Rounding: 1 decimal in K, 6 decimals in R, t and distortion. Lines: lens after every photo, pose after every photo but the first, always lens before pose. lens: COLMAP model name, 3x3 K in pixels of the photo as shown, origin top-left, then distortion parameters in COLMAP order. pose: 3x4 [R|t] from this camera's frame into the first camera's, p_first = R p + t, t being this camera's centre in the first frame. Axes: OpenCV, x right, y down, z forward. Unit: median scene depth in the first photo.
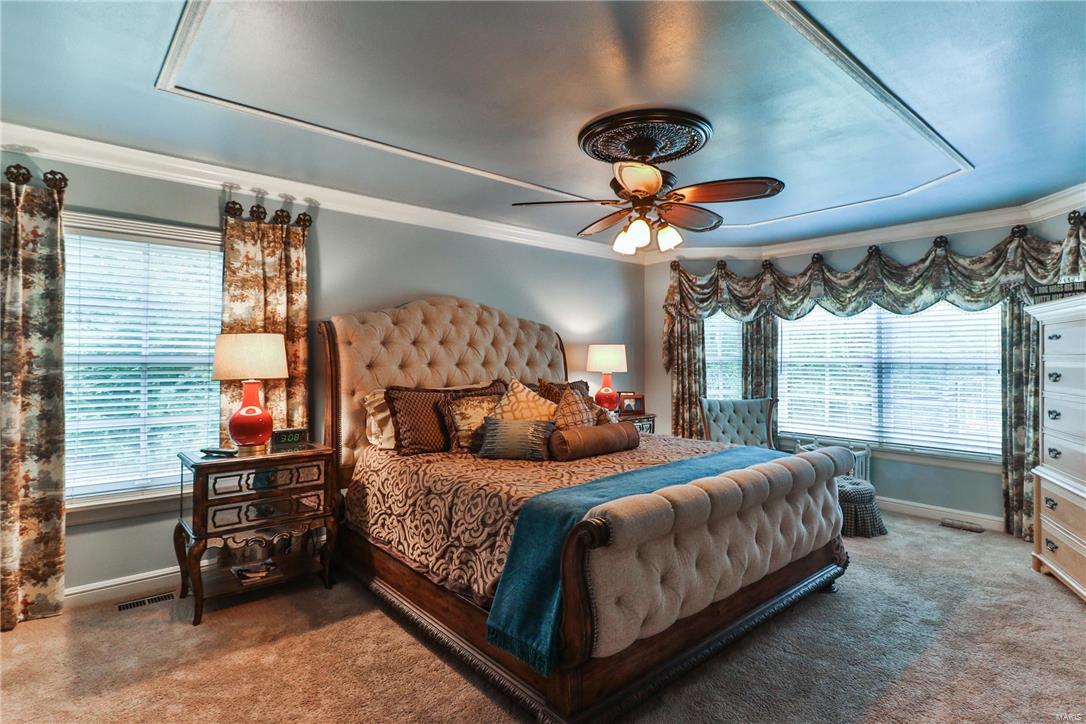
lens RADIAL K [[557.1, 0, 542.4], [0, 557.1, 348.9], [0, 0, 1]] dist [0.000828, -0.001687]
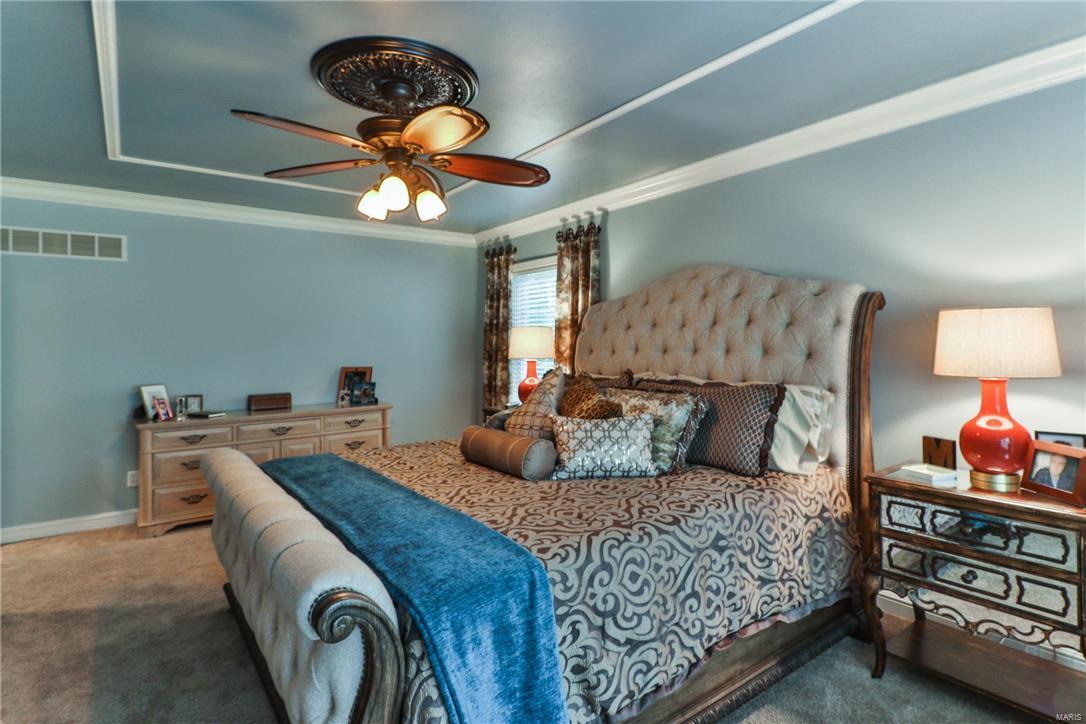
lens RADIAL K [[557.1, 0, 542.4], [0, 557.1, 348.9], [0, 0, 1]] dist [0.000828, -0.001687]
pose [[-0.079507, -0.008847, -0.996795, 0.755891], [-0.002319, 0.999960, -0.008690, 0.035969], [0.996832, 0.001621, -0.079524, 0.985152]]
